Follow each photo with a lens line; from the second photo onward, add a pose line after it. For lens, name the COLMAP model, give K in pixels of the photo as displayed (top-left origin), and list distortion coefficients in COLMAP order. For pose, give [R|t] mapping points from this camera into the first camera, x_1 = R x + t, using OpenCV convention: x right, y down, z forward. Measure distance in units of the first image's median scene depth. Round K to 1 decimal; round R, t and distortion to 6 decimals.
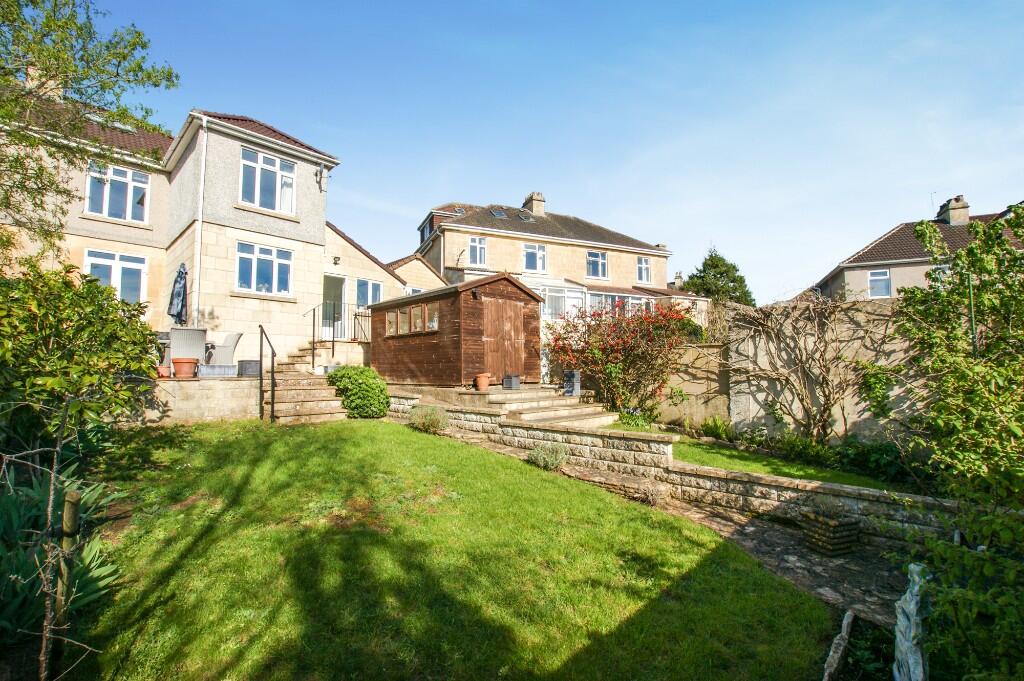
lens RADIAL K [[451.5, 0, 512.0], [0, 451.5, 340.5], [0, 0, 1]] dist [-0.030226, 0.000575]
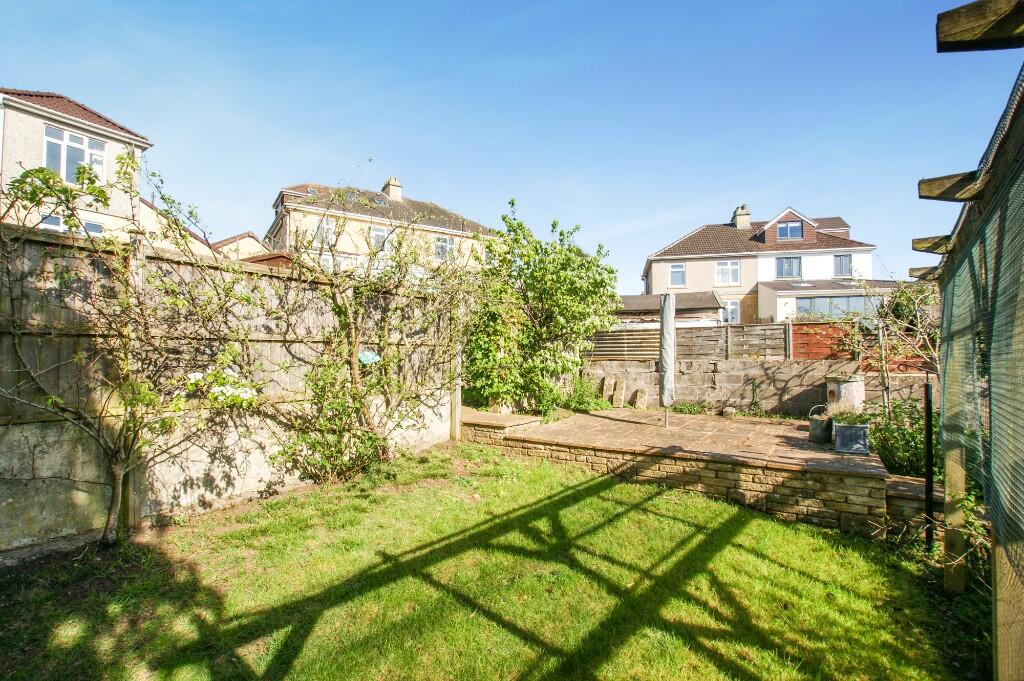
lens RADIAL K [[462.4, 0, 504.4], [0, 462.4, 345.4], [0, 0, 1]] dist [-0.039260, 0.008107]
pose [[0.982485, 0.005161, 0.186268, 0.267812], [-0.012433, 0.999204, 0.037896, 0.038569], [-0.185924, -0.039548, 0.981768, -0.263771]]
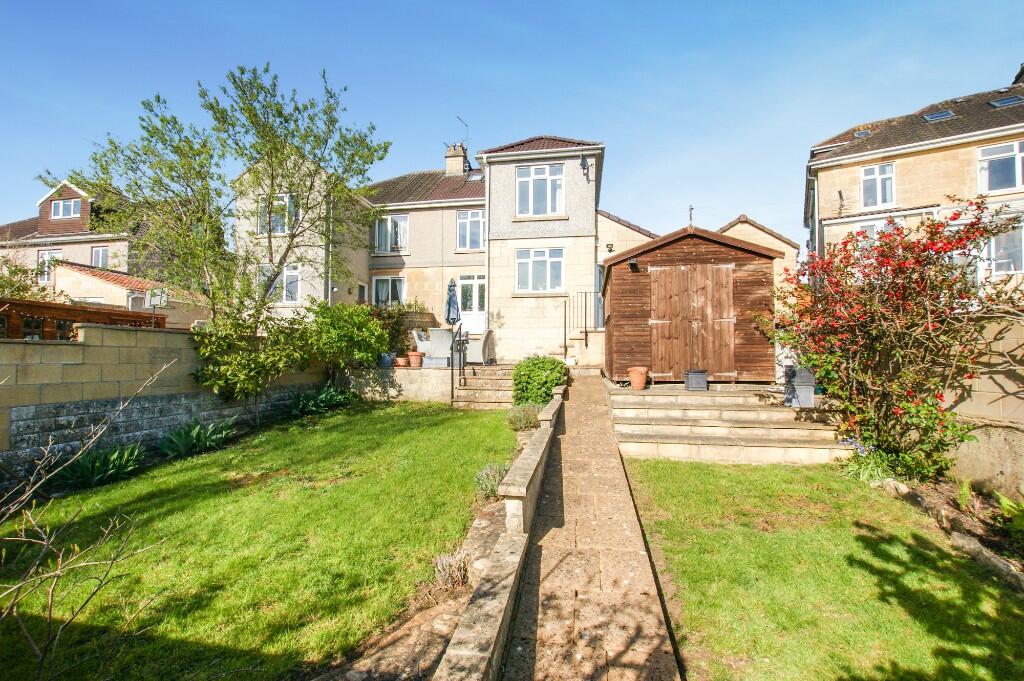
lens RADIAL K [[462.4, 0, 504.4], [0, 462.4, 345.4], [0, 0, 1]] dist [-0.039260, 0.008107]
pose [[0.545455, -0.019037, -0.837924, 0.352765], [0.051875, 0.998592, 0.011082, 0.011237], [0.836534, -0.049512, 0.545674, 0.283861]]
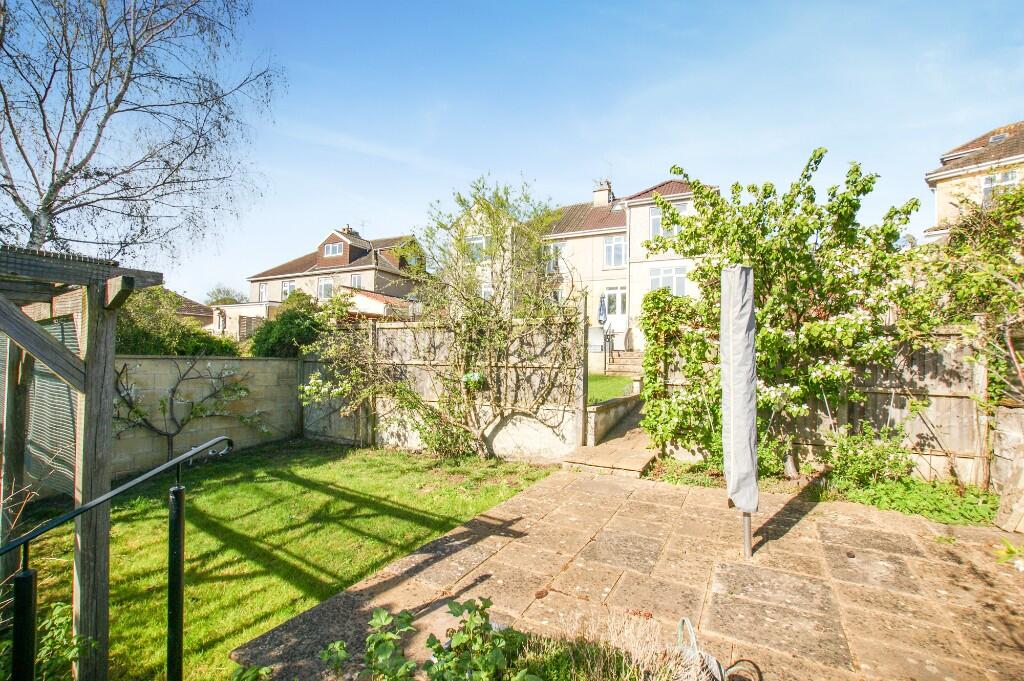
lens RADIAL K [[462.4, 0, 504.4], [0, 462.4, 345.4], [0, 0, 1]] dist [-0.039260, 0.008107]
pose [[0.272932, -0.022090, -0.961780, 0.764388], [0.047480, 0.998827, -0.009467, 0.035227], [0.960861, -0.043082, 0.273661, 0.039243]]
